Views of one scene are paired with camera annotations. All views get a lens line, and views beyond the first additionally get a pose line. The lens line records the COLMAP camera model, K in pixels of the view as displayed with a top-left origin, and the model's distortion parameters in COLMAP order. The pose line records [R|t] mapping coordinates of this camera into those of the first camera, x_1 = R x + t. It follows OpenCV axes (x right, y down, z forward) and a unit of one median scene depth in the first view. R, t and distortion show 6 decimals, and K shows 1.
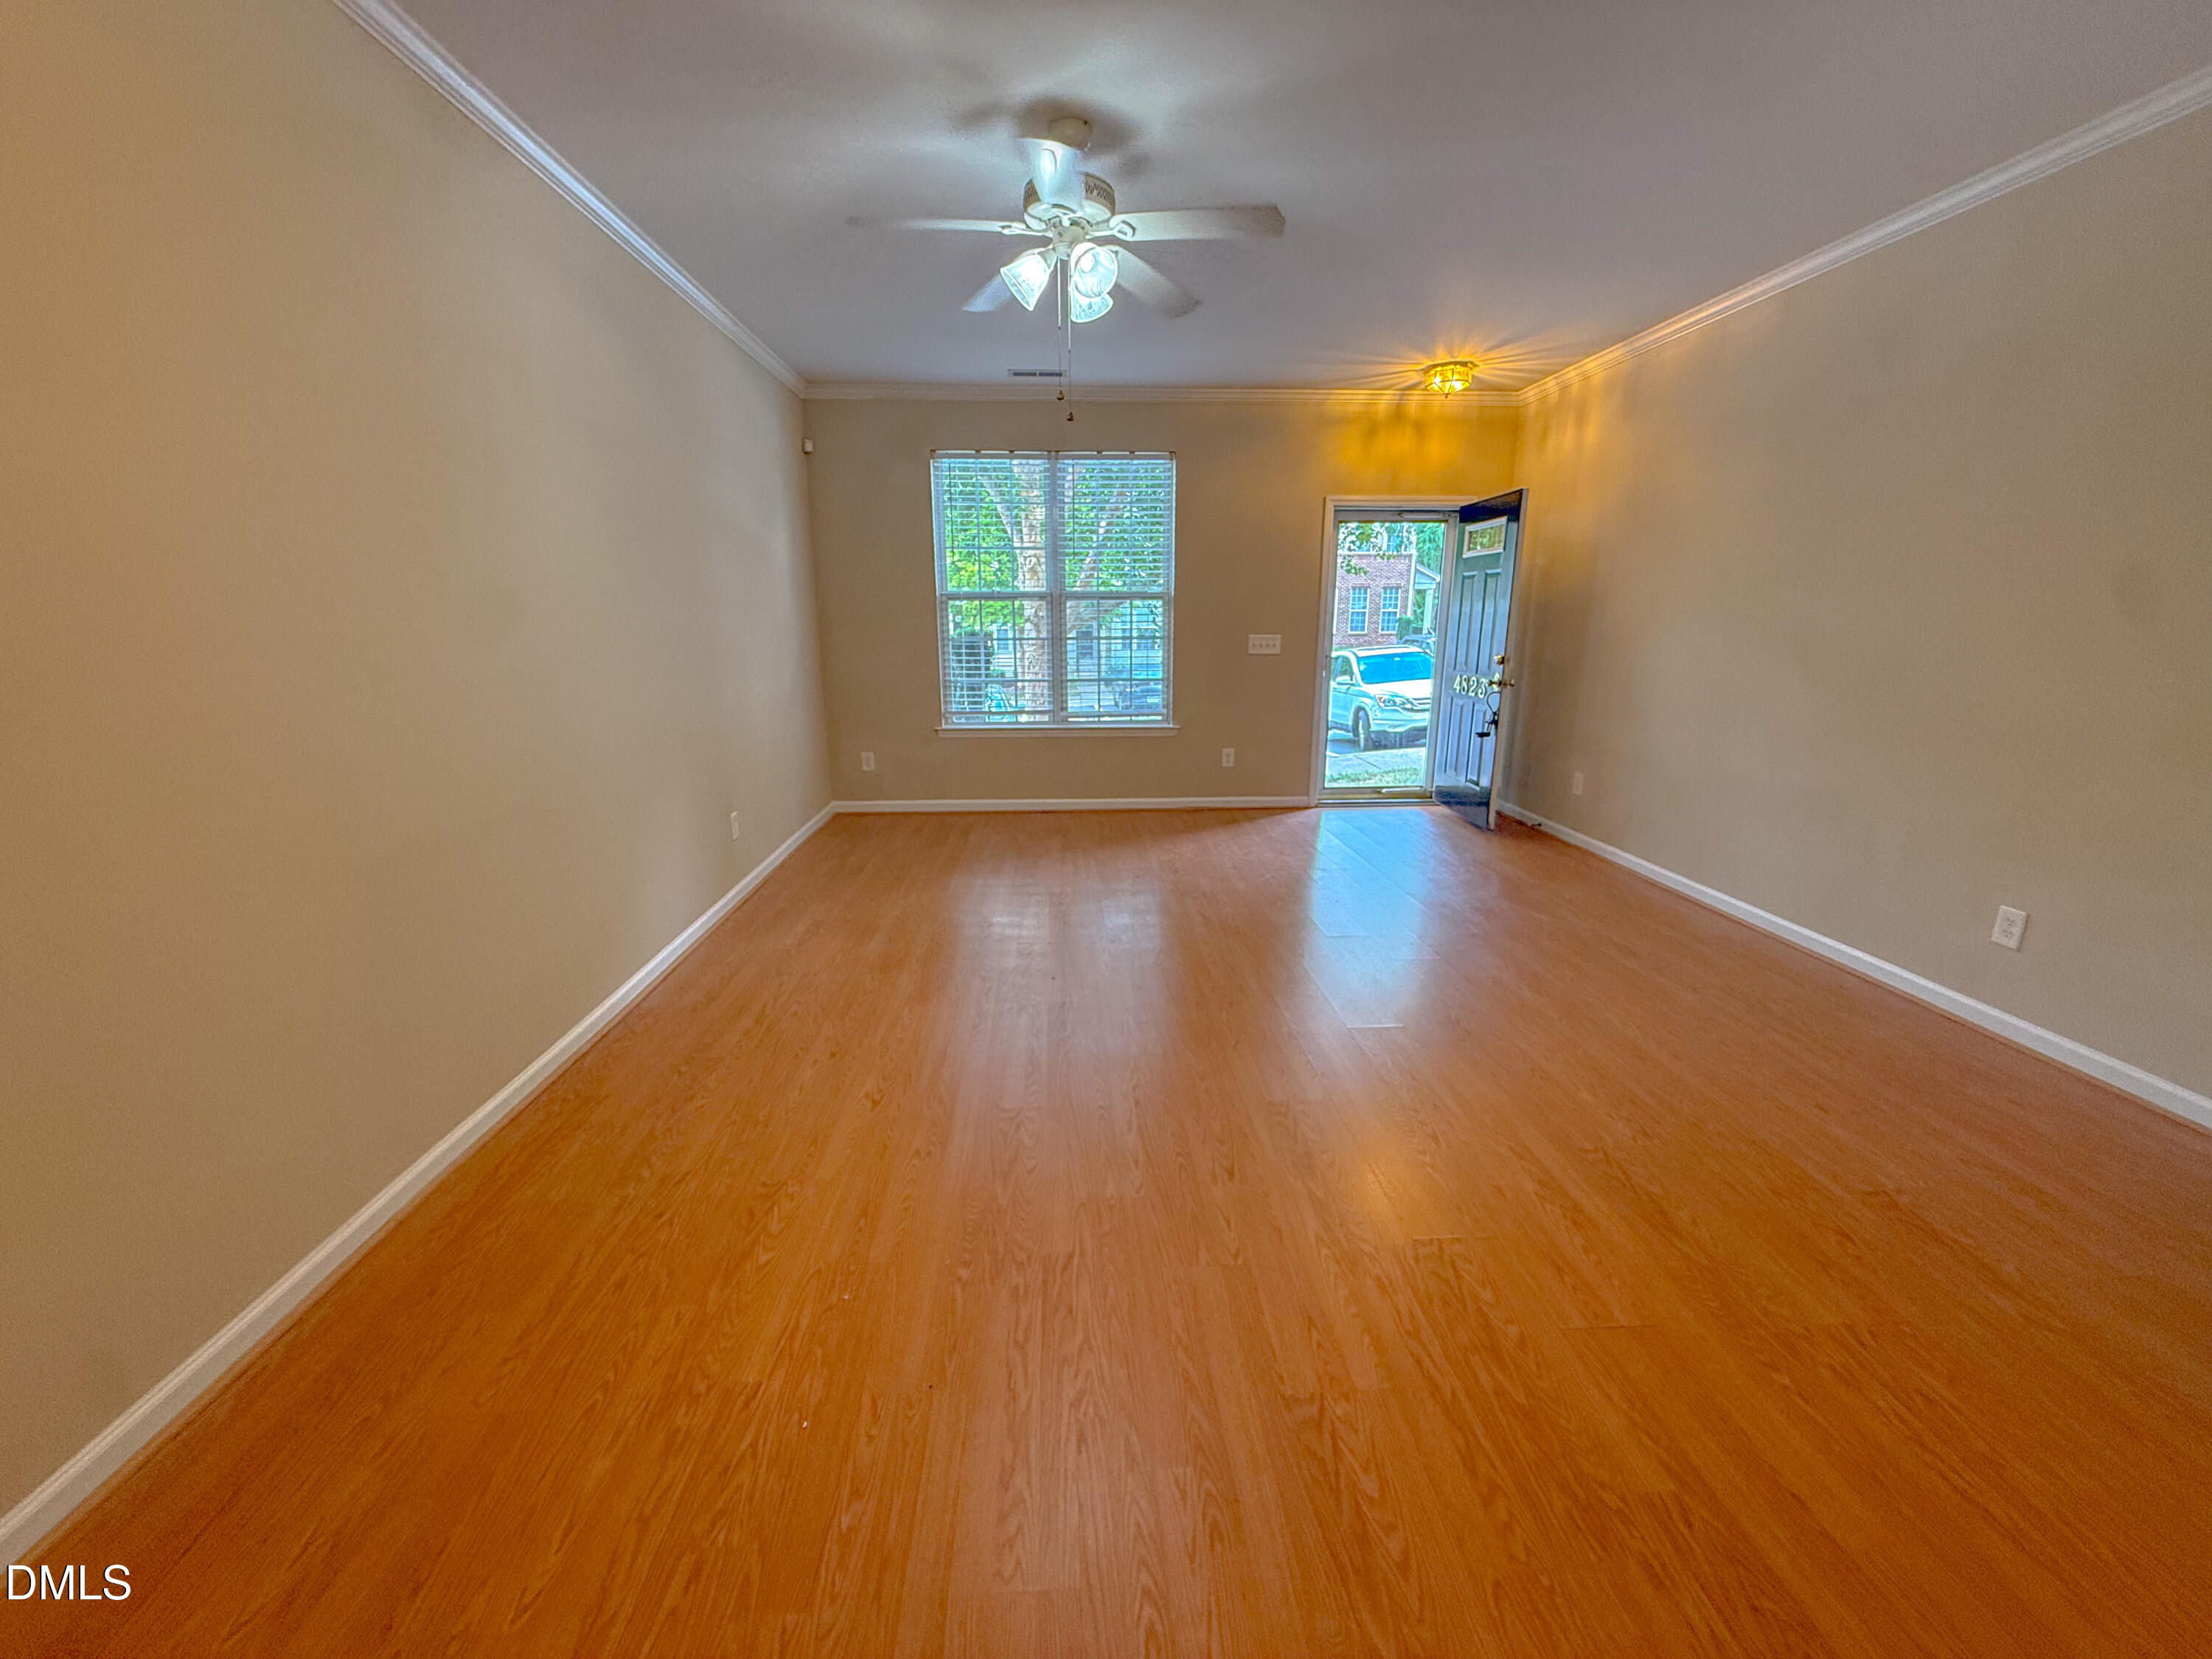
lens RADIAL K [[885.6, 0, 1094.9], [0, 885.6, 845.5], [0, 0, 1]] dist [-0.001989, 0.002238]
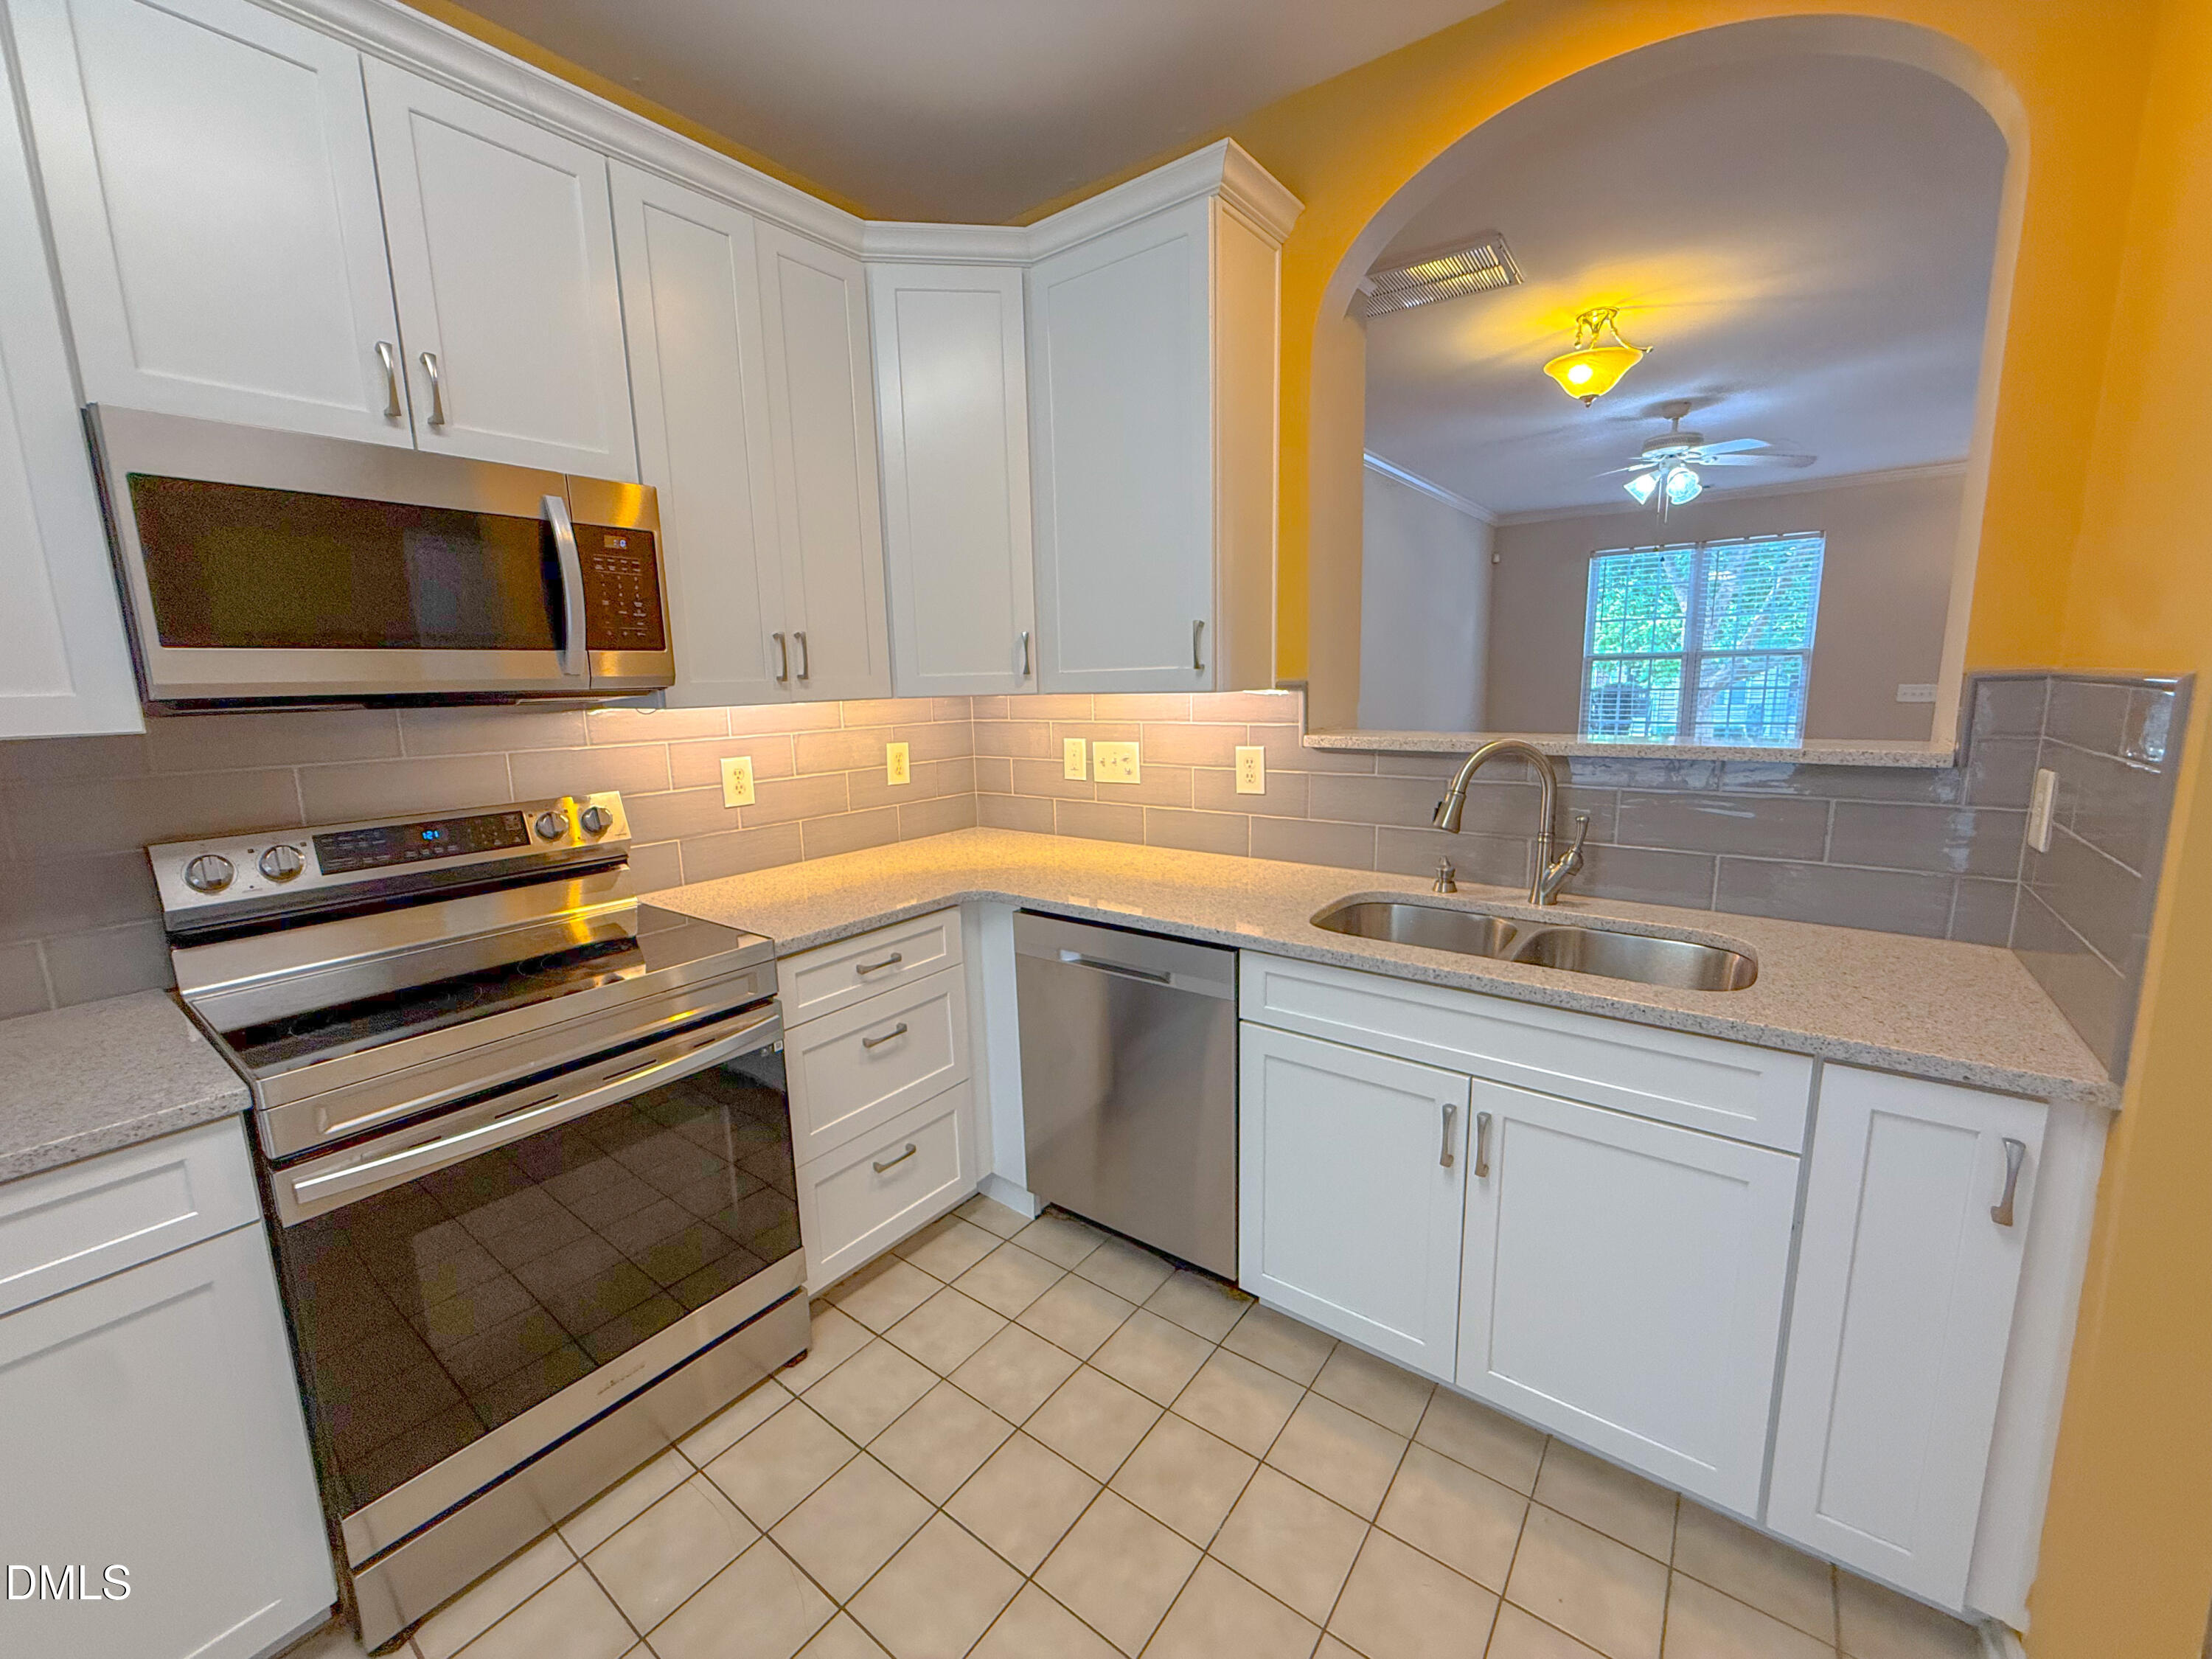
lens RADIAL K [[885.6, 0, 1090.2], [0, 885.6, 830.7], [0, 0, 1]] dist [-0.001989, 0.002238]
pose [[0.762379, 0.095782, -0.640003, 0.151647], [-0.142229, 0.989604, -0.021322, 0.123404], [0.631307, 0.107282, 0.768076, -0.525335]]
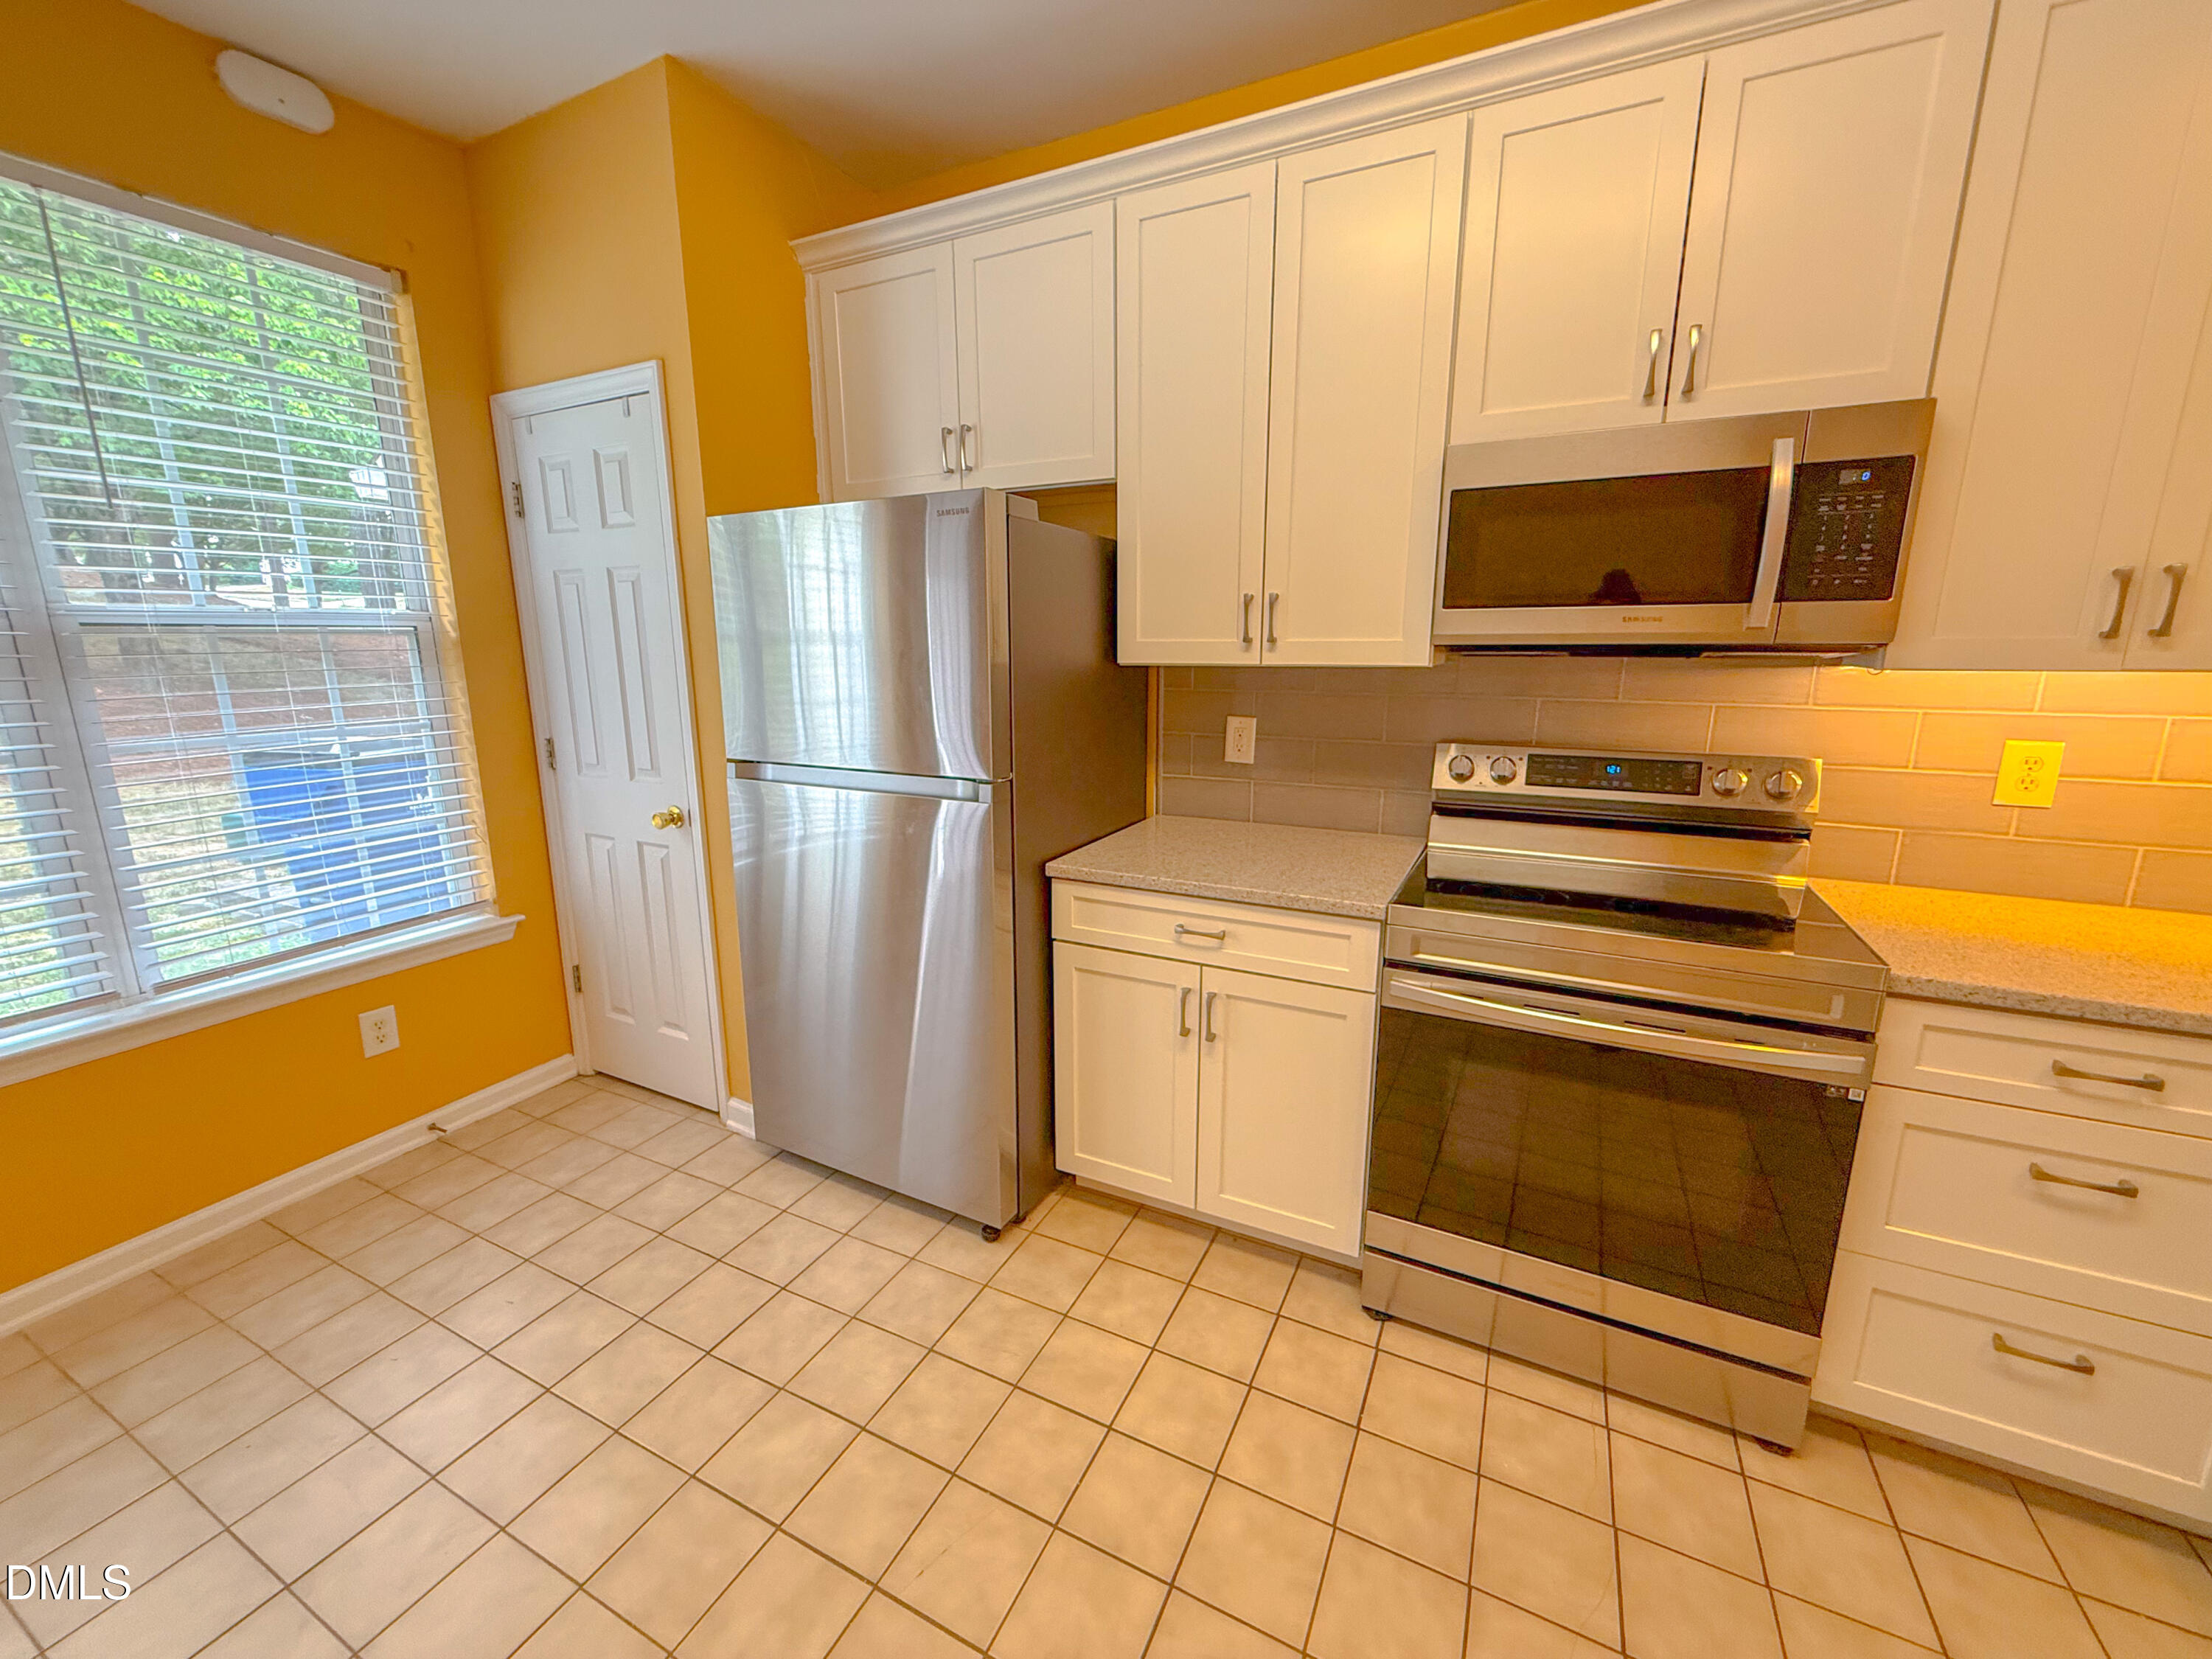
lens RADIAL K [[885.6, 0, 1111.5], [0, 885.6, 830.9], [0, 0, 1]] dist [-0.001989, 0.002238]
pose [[-0.497999, 0.183268, -0.847591, 0.183586], [-0.215433, 0.920625, 0.325636, 0.100078], [0.839992, 0.344766, -0.418988, -0.438265]]
